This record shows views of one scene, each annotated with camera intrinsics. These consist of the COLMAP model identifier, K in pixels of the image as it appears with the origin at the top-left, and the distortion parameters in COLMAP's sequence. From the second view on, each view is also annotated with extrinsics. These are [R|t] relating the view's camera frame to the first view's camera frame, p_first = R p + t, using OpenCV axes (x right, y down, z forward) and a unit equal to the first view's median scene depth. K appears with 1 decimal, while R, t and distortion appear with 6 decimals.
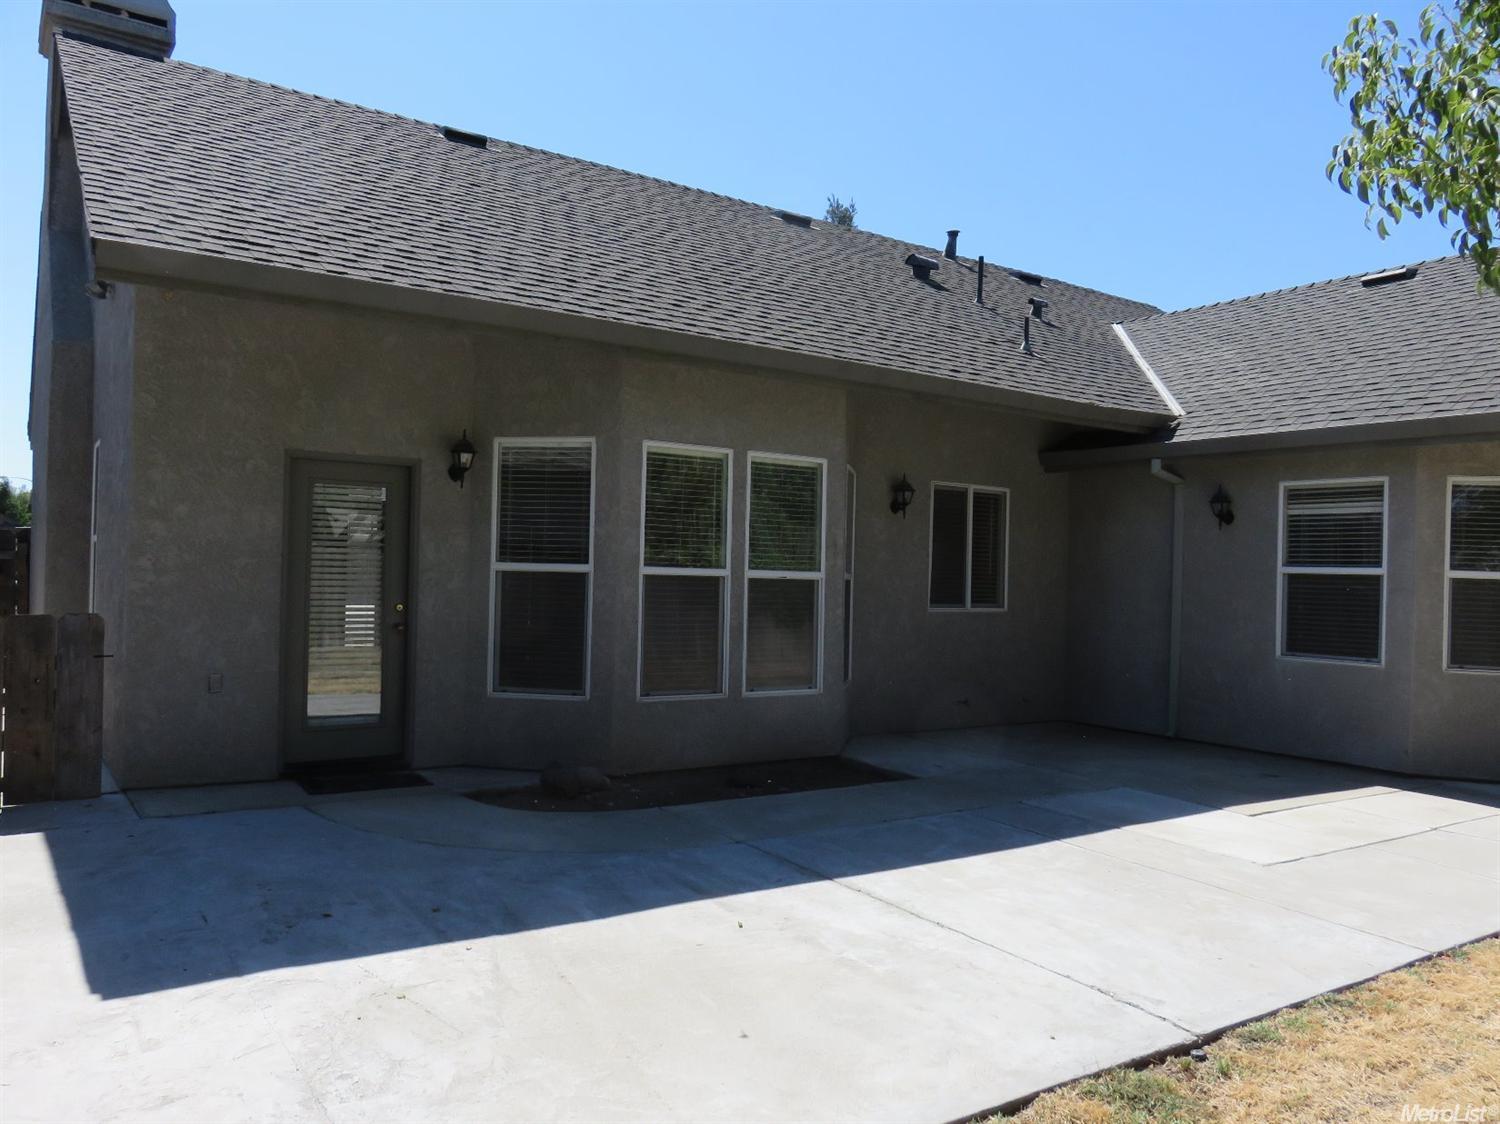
lens RADIAL K [[1099.9, 0, 750.0], [0, 1099.9, 562.0], [0, 0, 1]] dist [-0.003731, 0.000846]
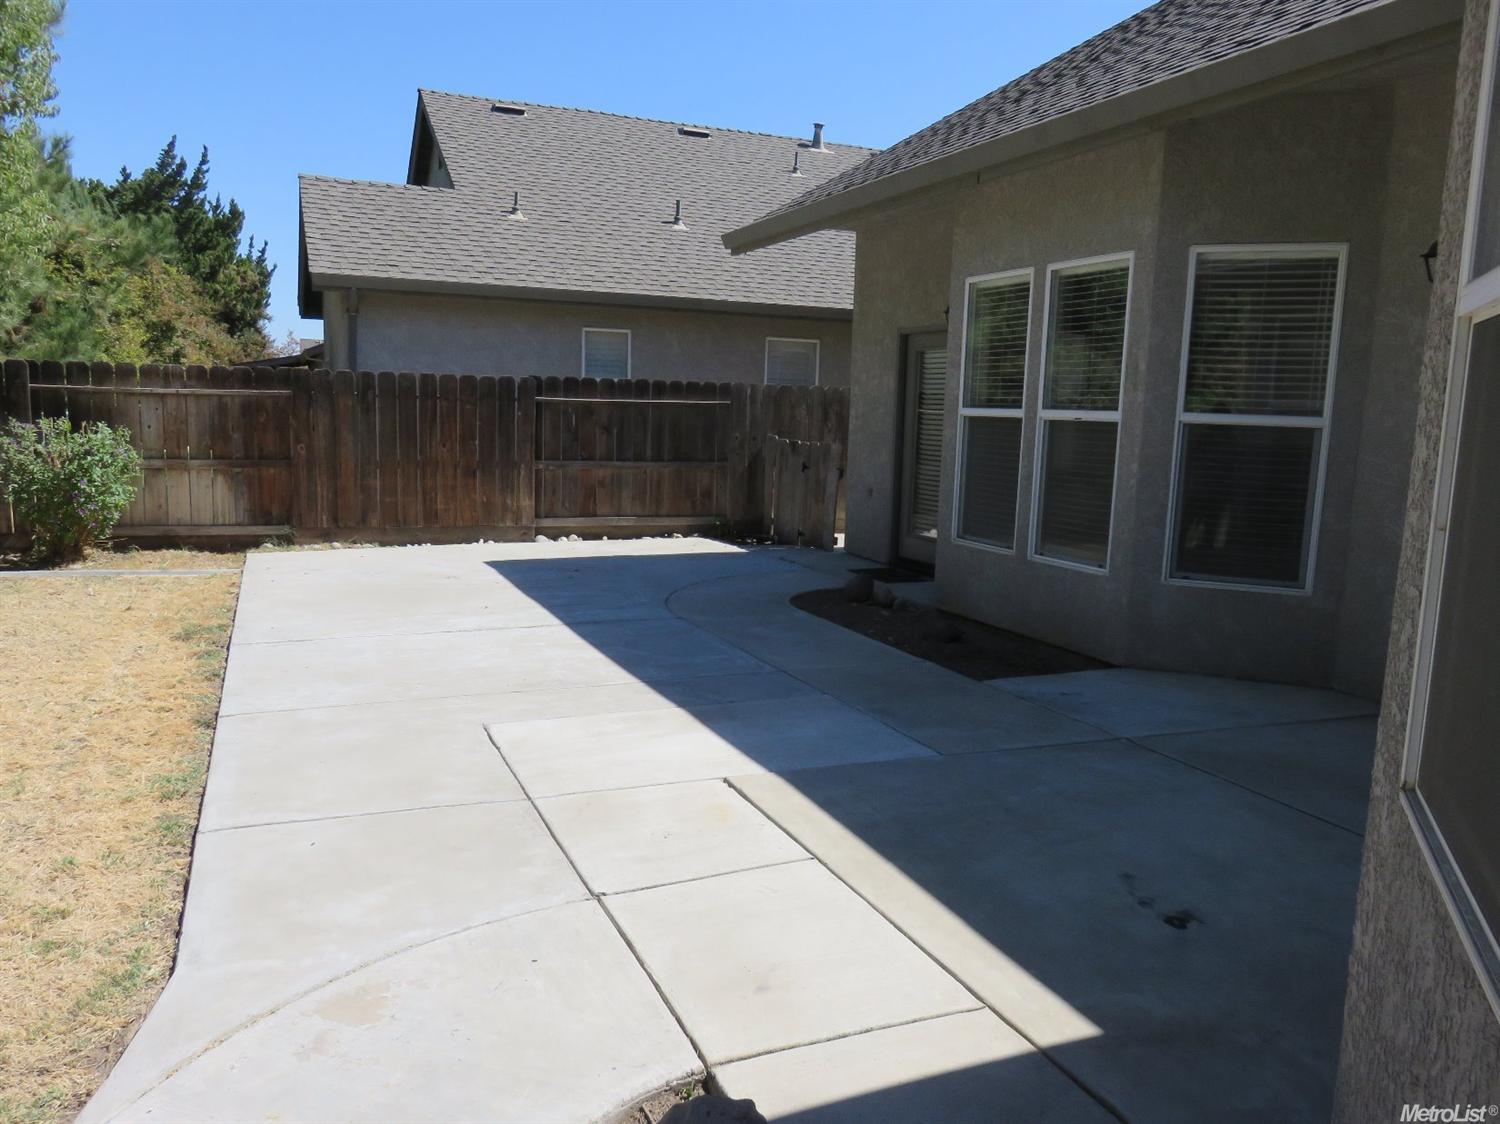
lens RADIAL K [[1125.6, 0, 750.0], [0, 1125.6, 562.0], [0, 0, 1]] dist [-0.009223, 0.004060]
pose [[-0.181347, 0.100100, -0.978311, 0.888524], [-0.023424, 0.994084, 0.106056, 0.037030], [0.983140, 0.042149, -0.177929, 0.943234]]
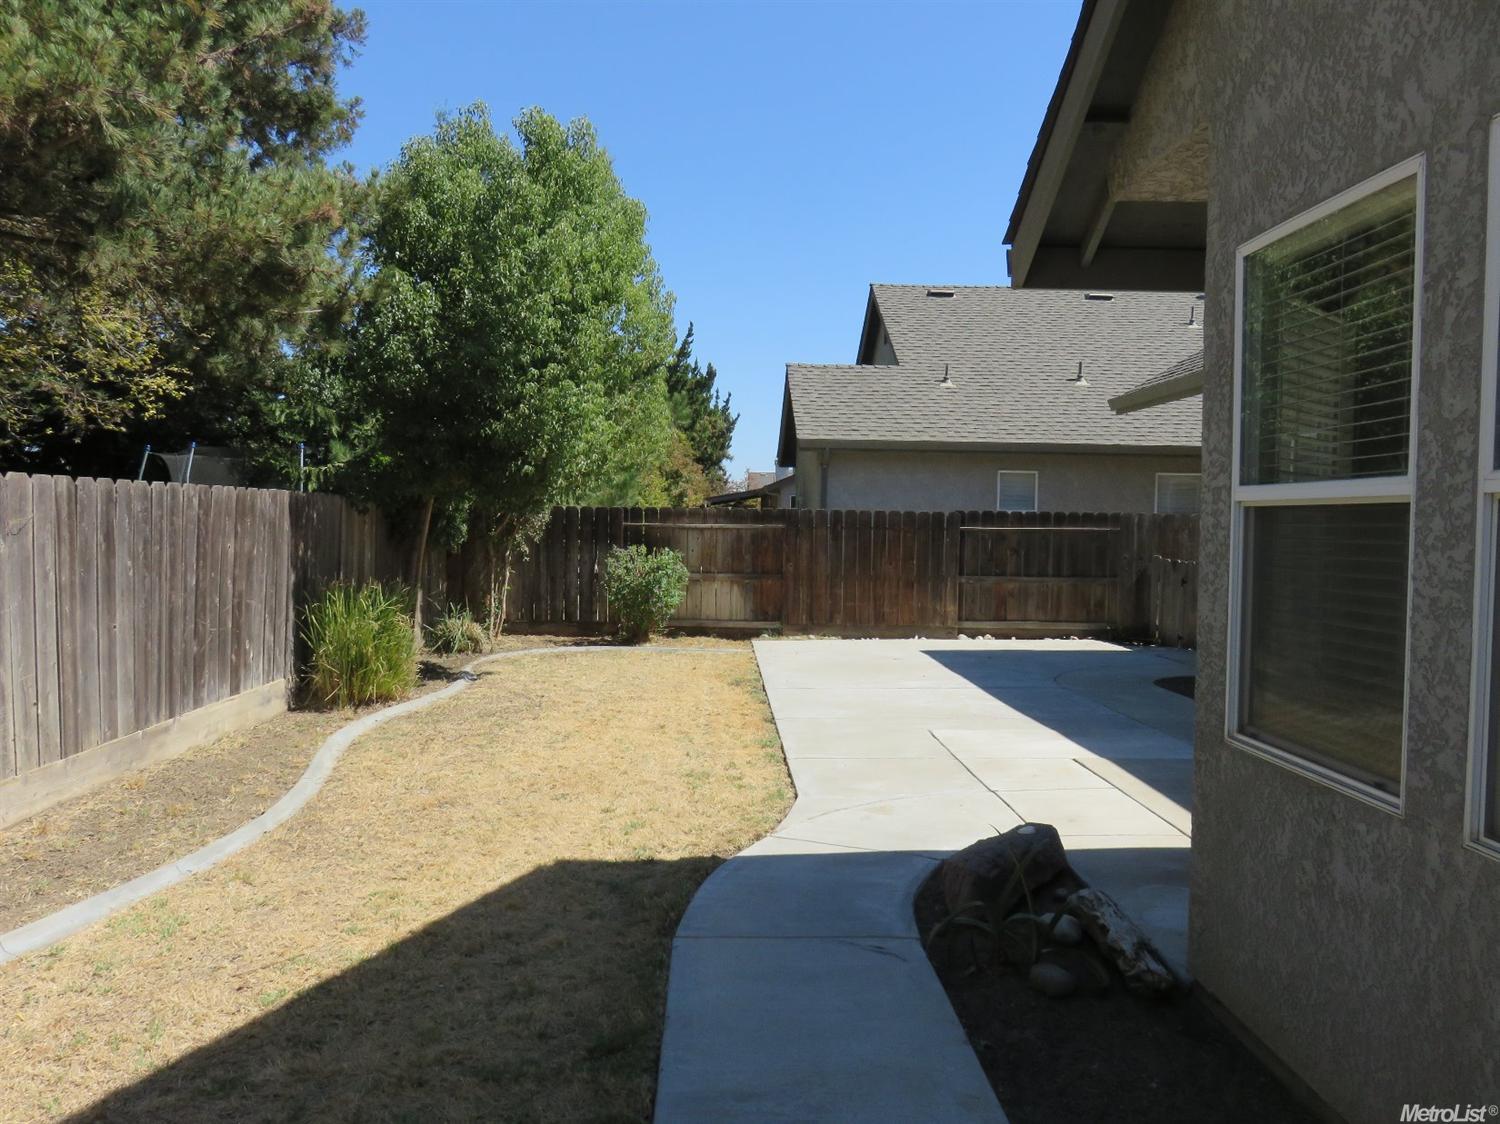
lens RADIAL K [[1125.6, 0, 750.0], [0, 1125.6, 562.0], [0, 0, 1]] dist [-0.009223, 0.004060]
pose [[-0.522280, -0.005086, -0.852759, 1.270426], [-0.021322, 0.999747, 0.007097, 0.038591], [0.852508, 0.021889, -0.522256, 1.082955]]
